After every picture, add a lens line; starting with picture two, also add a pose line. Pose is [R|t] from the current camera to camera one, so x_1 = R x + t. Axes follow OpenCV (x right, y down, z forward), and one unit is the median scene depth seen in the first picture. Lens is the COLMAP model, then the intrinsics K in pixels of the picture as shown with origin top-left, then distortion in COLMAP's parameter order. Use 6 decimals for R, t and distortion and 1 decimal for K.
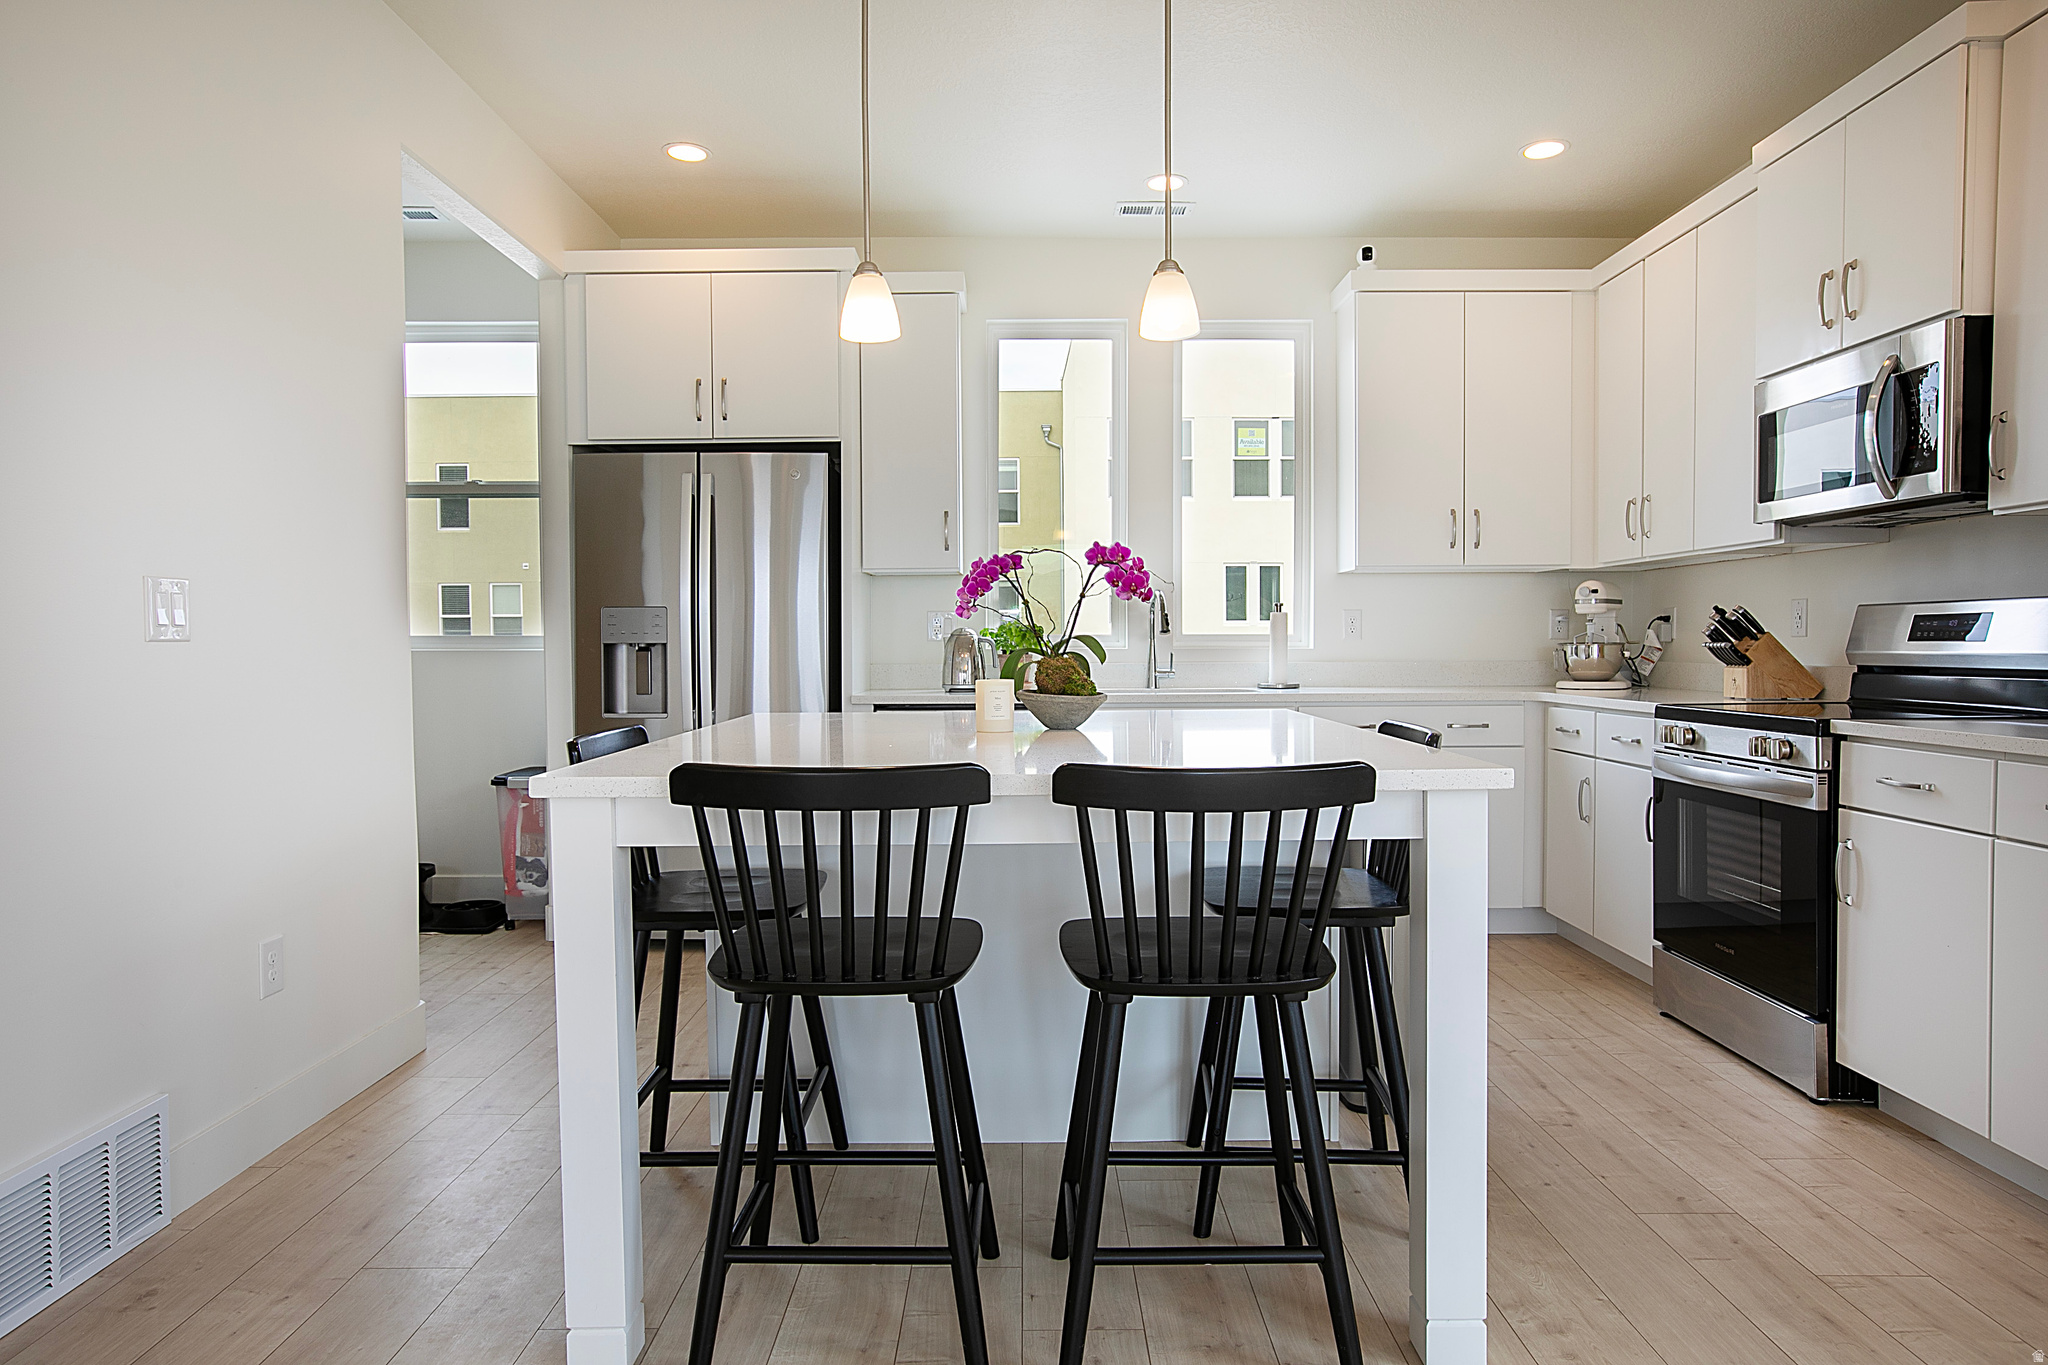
lens RADIAL K [[1246.7, 0, 1024.0], [0, 1246.7, 682.5], [0, 0, 1]] dist [-0.053540, 0.065611]
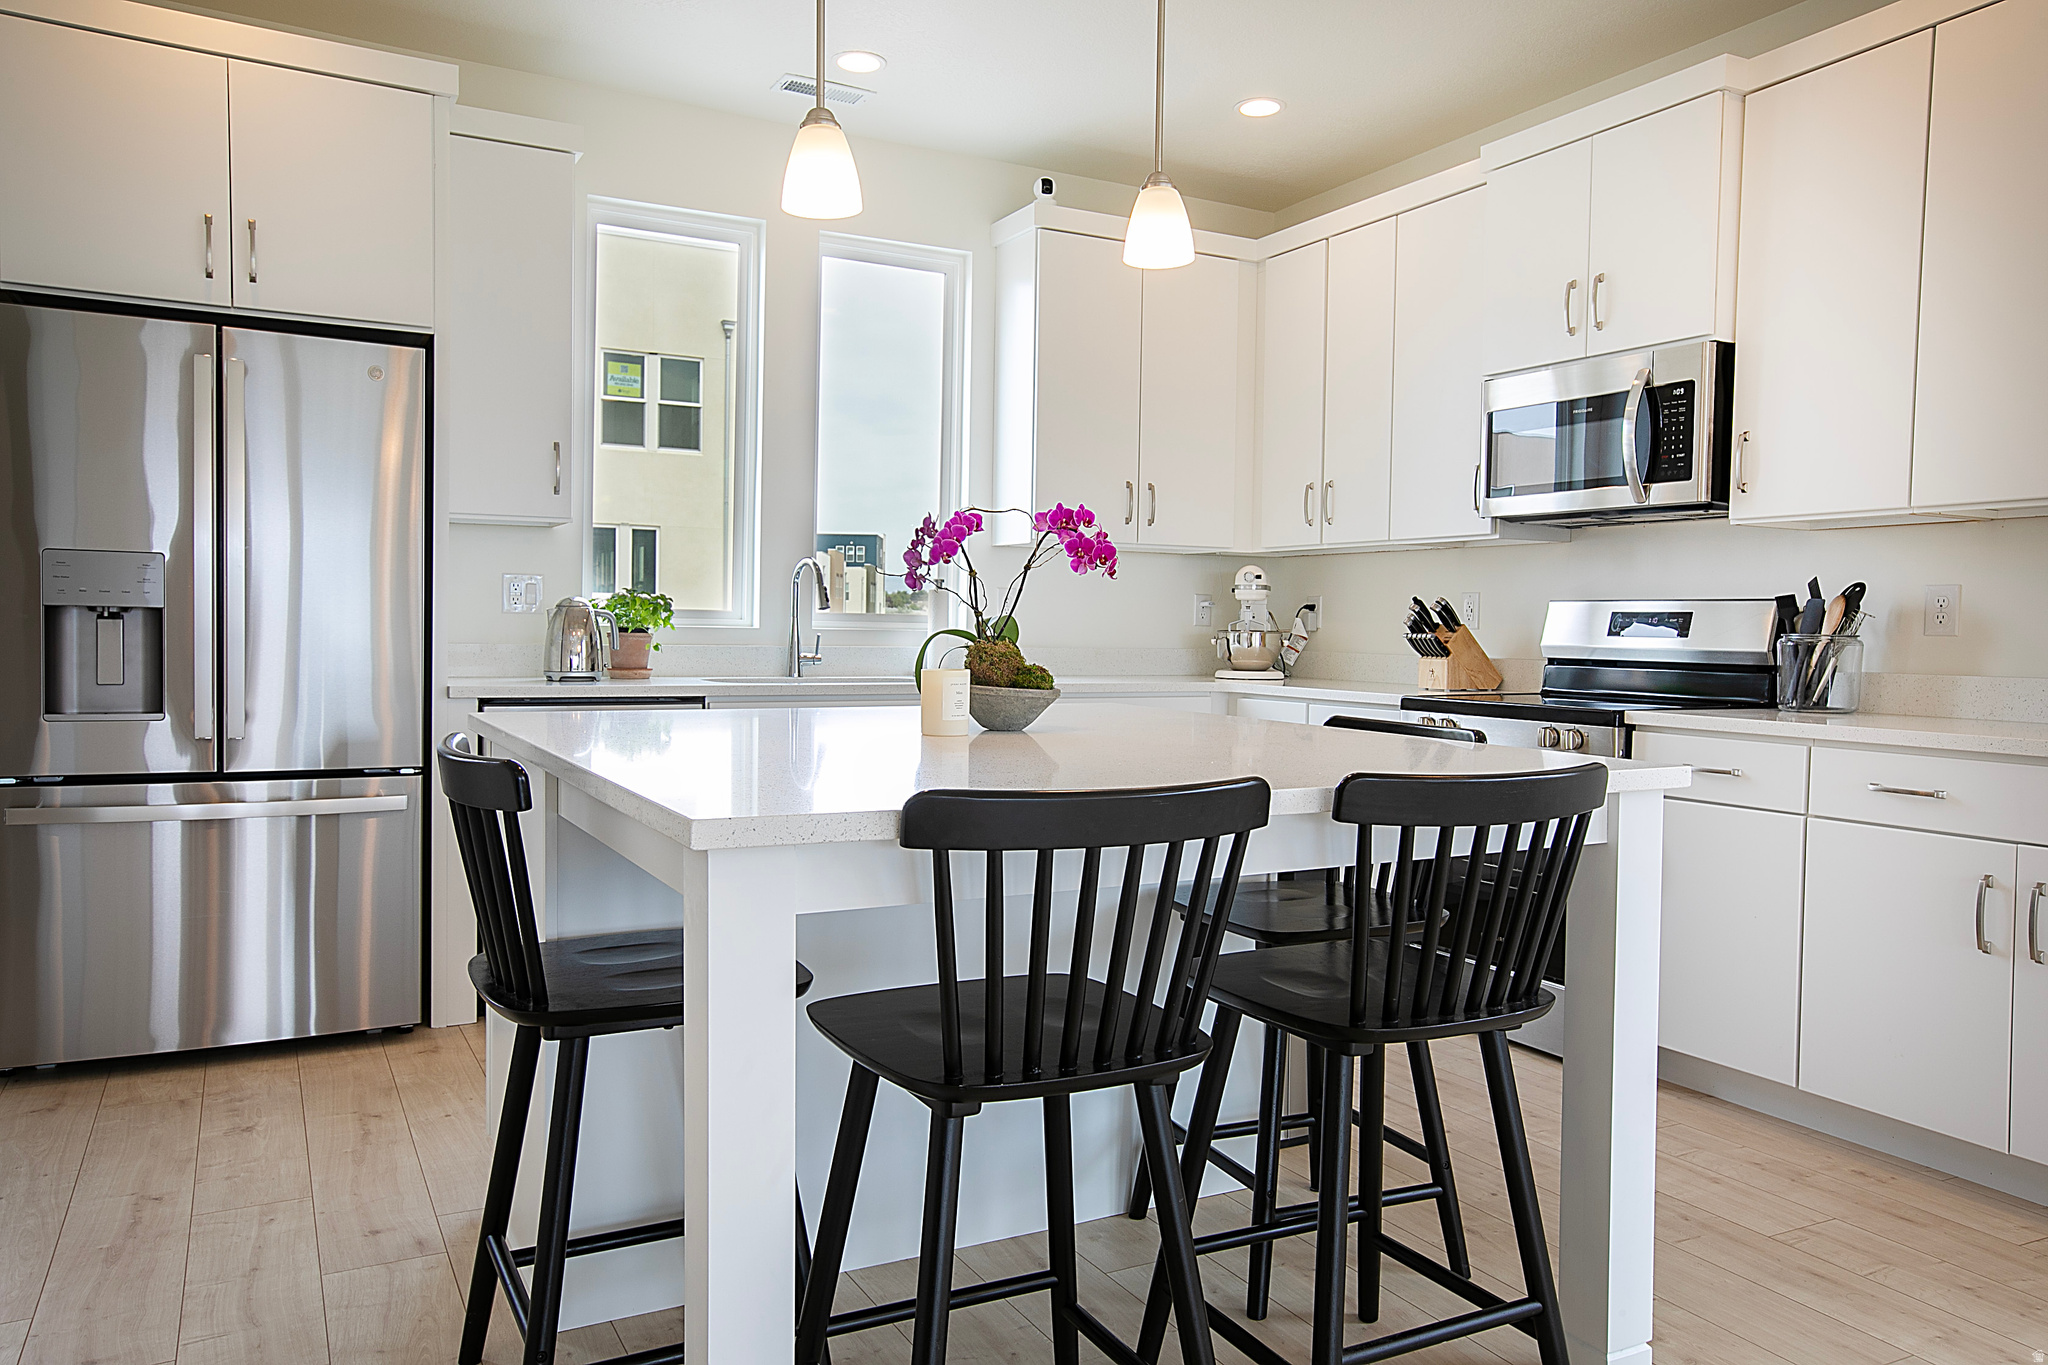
lens RADIAL K [[1449.8, 0, 1013.5], [0, 1449.8, 685.6], [0, 0, 1]] dist [-0.031111, 0.084245]
pose [[0.885862, 0.000106, 0.463949, -0.281416], [-0.005990, 0.999919, 0.011207, -0.001354], [-0.463910, -0.012707, 0.885791, 0.113539]]
